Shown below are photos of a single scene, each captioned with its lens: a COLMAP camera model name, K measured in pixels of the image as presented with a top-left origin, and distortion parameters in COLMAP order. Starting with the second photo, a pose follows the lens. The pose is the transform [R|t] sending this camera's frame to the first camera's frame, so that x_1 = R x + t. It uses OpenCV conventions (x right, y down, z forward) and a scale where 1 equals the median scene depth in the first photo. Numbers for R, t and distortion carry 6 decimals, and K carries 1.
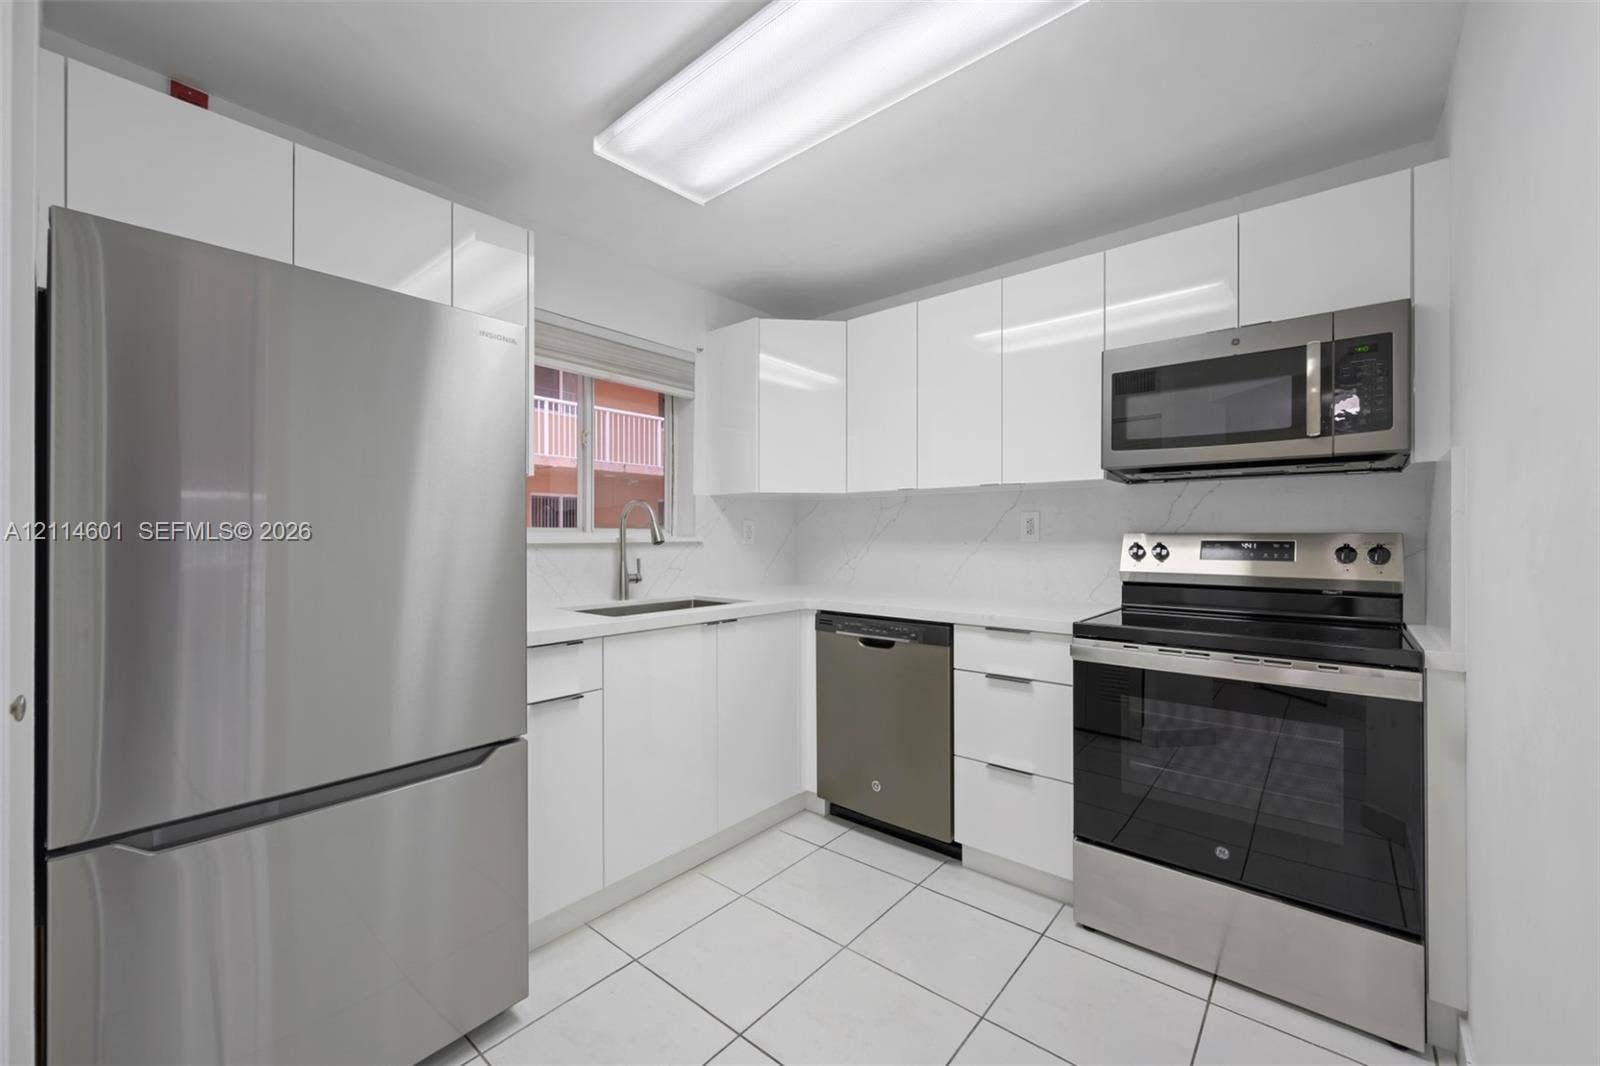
lens RADIAL K [[632.5, 0, 797.1], [0, 632.5, 535.0], [0, 0, 1]] dist [0.003995, 0.000123]
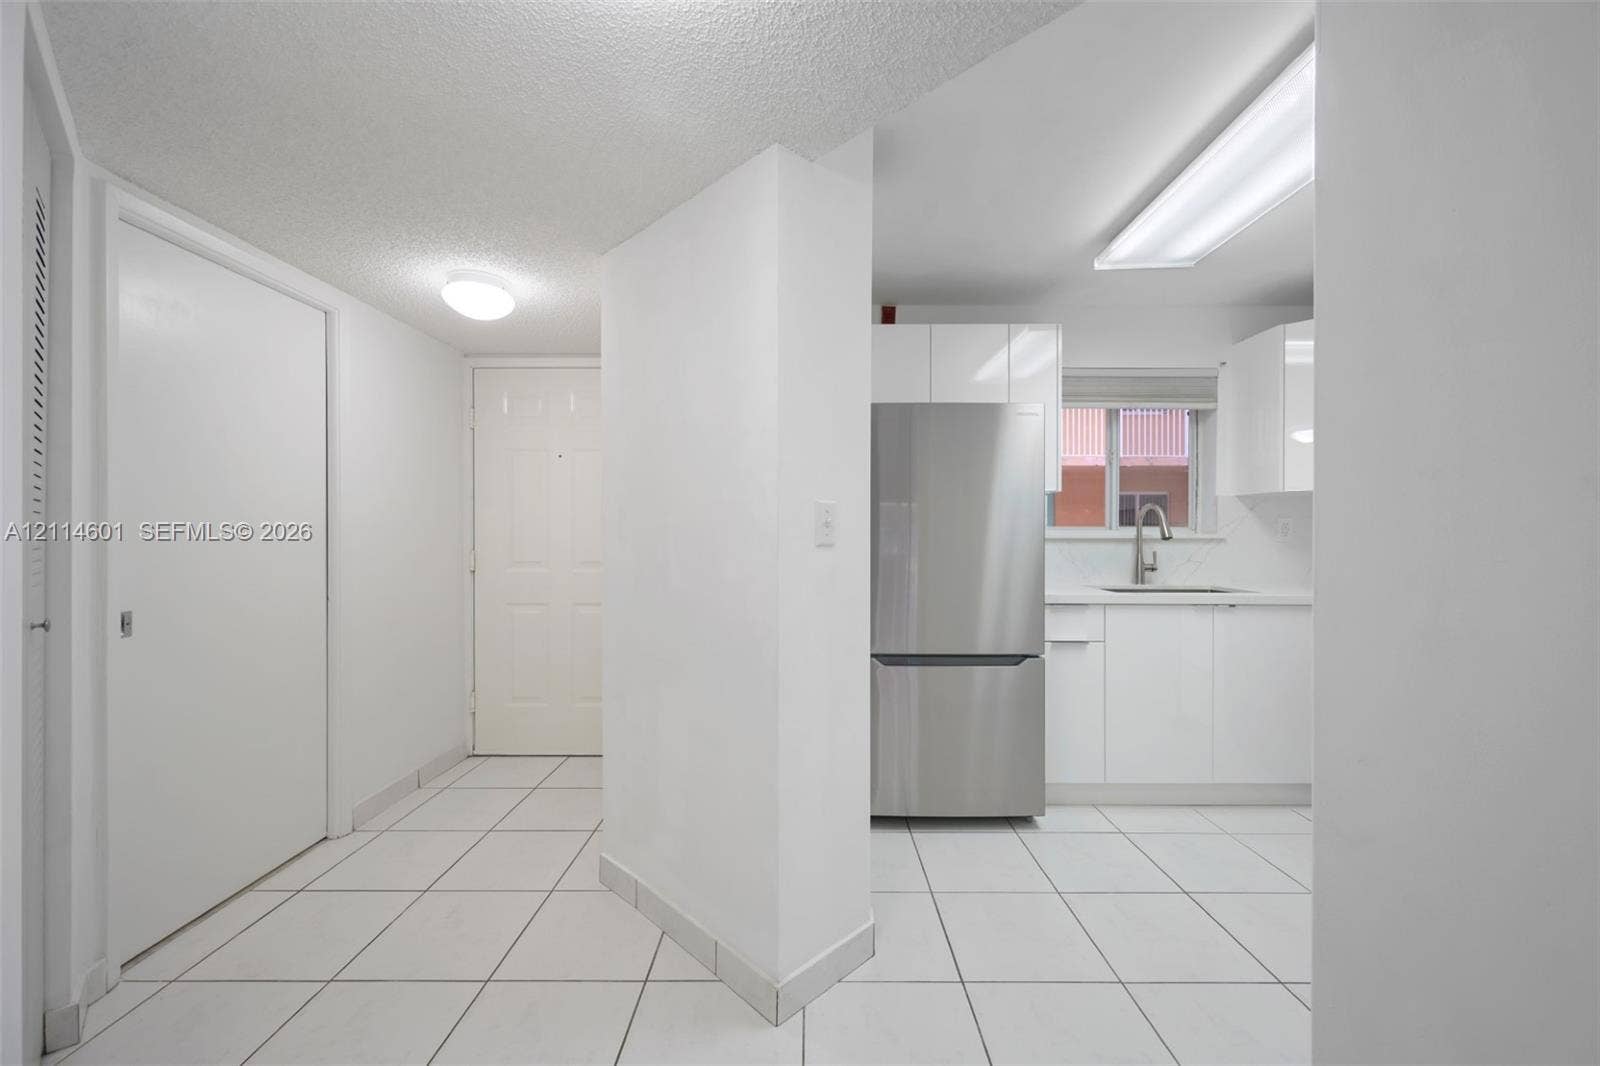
lens RADIAL K [[632.5, 0, 808.4], [0, 632.5, 531.5], [0, 0, 1]] dist [0.003995, 0.000123]
pose [[0.651331, 0.000990, -0.758793, 0.247357], [0.000918, 0.999997, 0.002094, -0.005047], [0.758794, -0.002061, 0.651328, -0.308927]]
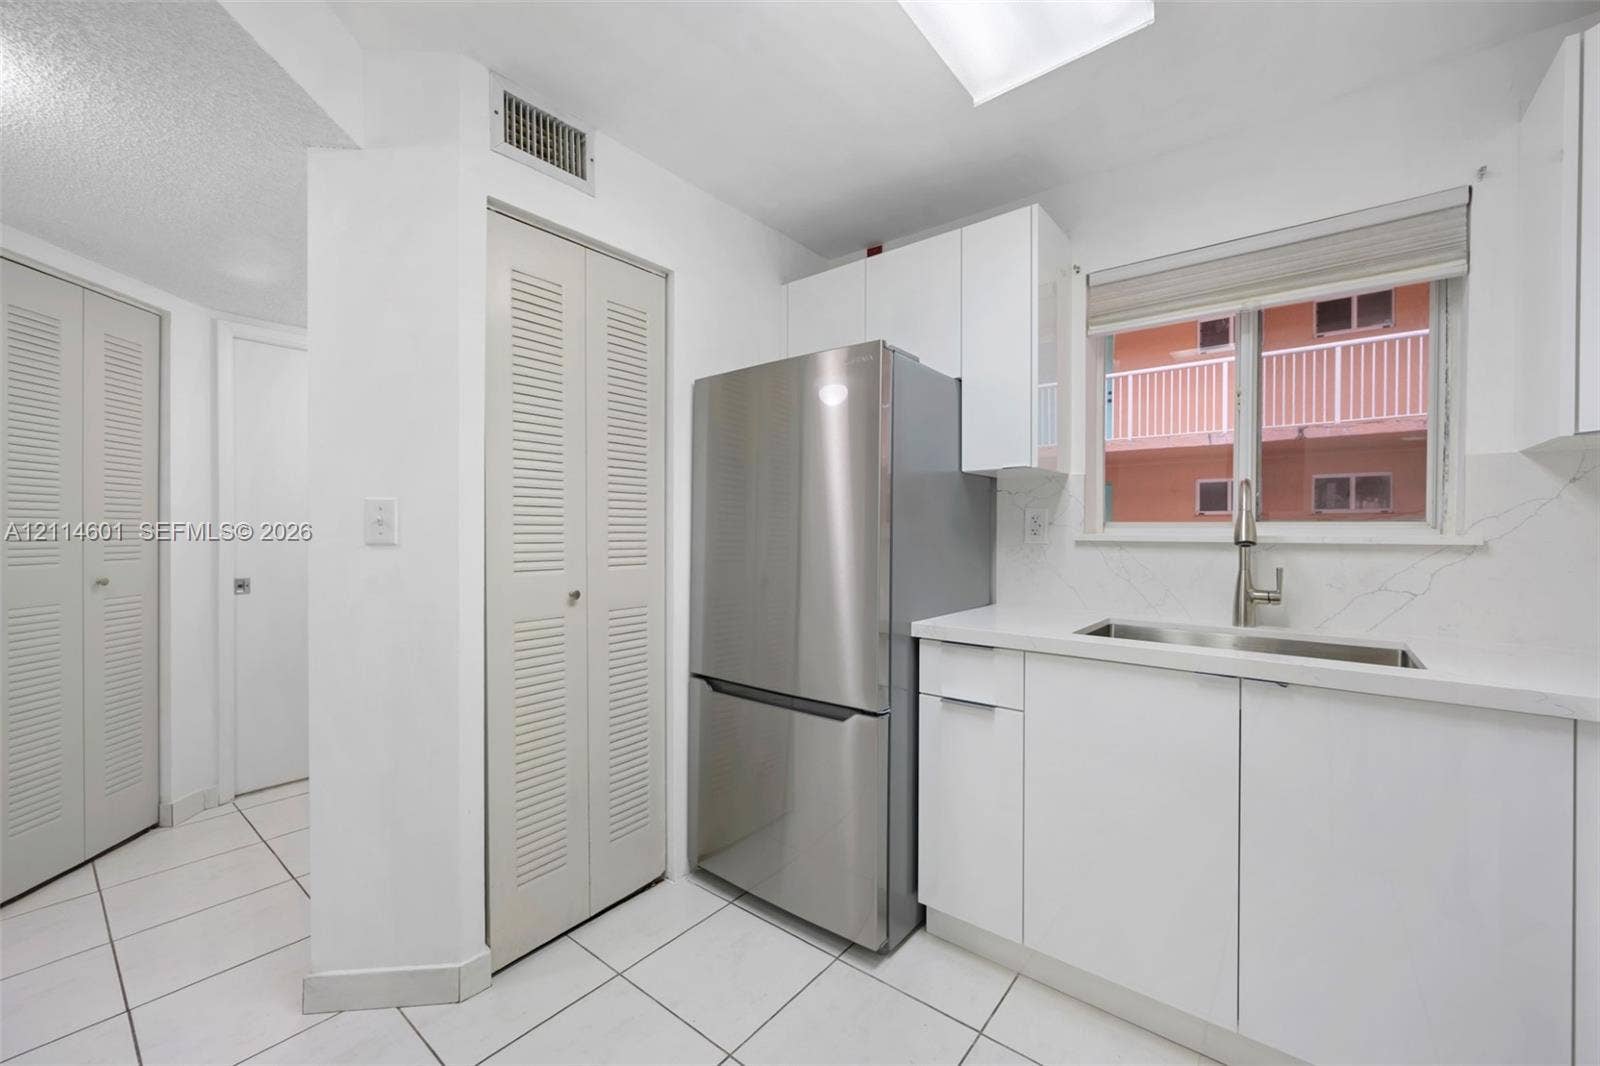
lens RADIAL K [[632.5, 0, 798.5], [0, 632.5, 532.0], [0, 0, 1]] dist [0.003995, 0.000123]
pose [[0.035953, 0.003306, -0.999348, 0.397608], [0.000605, 0.999994, 0.003330, -0.002768], [0.999353, -0.000725, 0.035951, 0.492143]]
